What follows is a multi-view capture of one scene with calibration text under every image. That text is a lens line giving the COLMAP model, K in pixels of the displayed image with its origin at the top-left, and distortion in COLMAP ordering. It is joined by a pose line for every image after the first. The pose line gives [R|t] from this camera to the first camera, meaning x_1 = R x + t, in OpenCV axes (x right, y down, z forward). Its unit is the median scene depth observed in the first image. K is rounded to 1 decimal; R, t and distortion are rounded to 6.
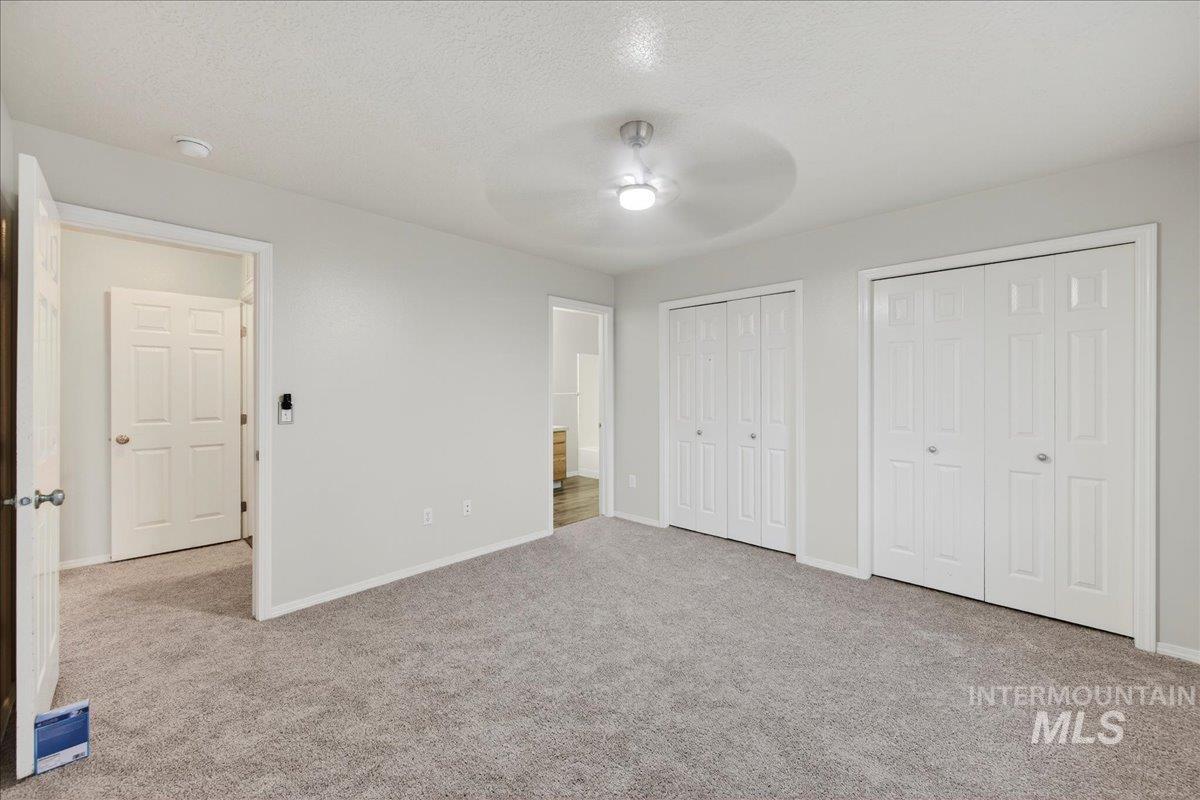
lens RADIAL K [[455.9, 0, 599.4], [0, 455.9, 404.1], [0, 0, 1]] dist [0.000289, -0.000118]
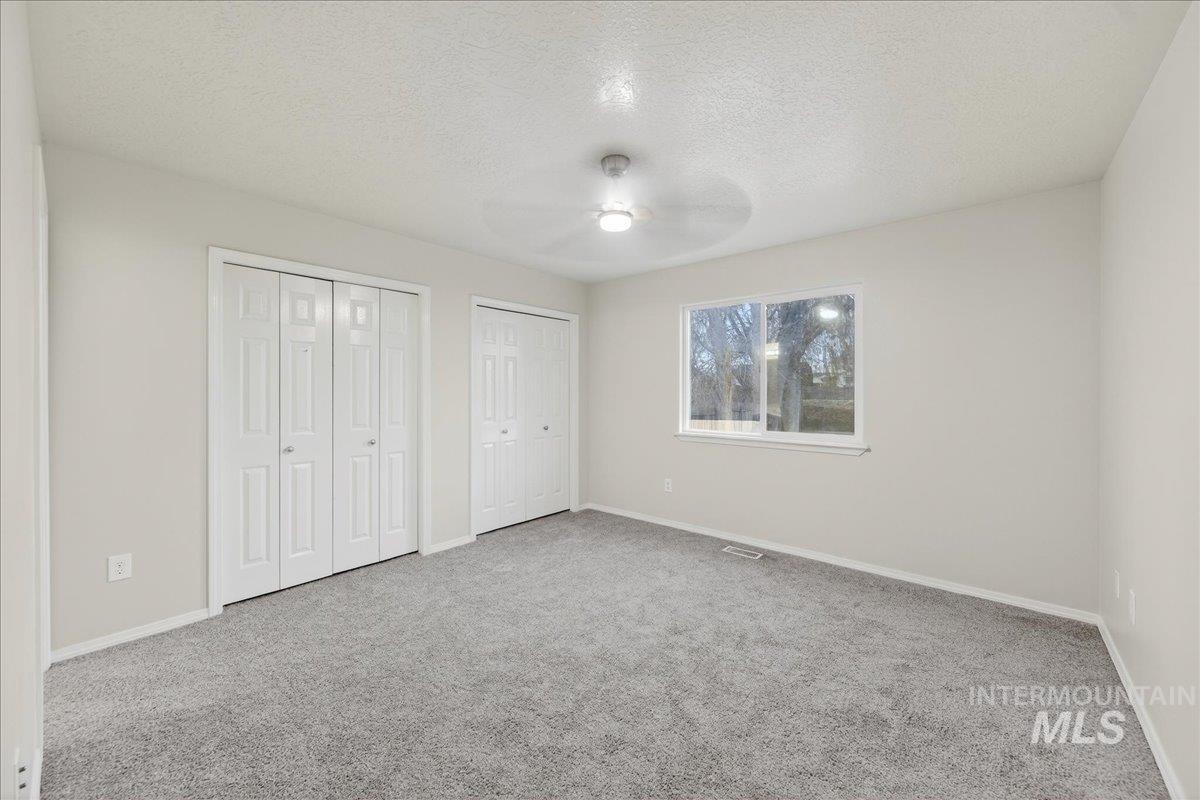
lens RADIAL K [[465.4, 0, 600.1], [0, 465.4, 398.0], [0, 0, 1]] dist [0.000355, -0.000082]
pose [[-0.054072, -0.014851, 0.998427, -0.654561], [0.030599, 0.999395, 0.016522, -0.018385], [-0.998068, 0.031444, -0.053585, 0.658717]]
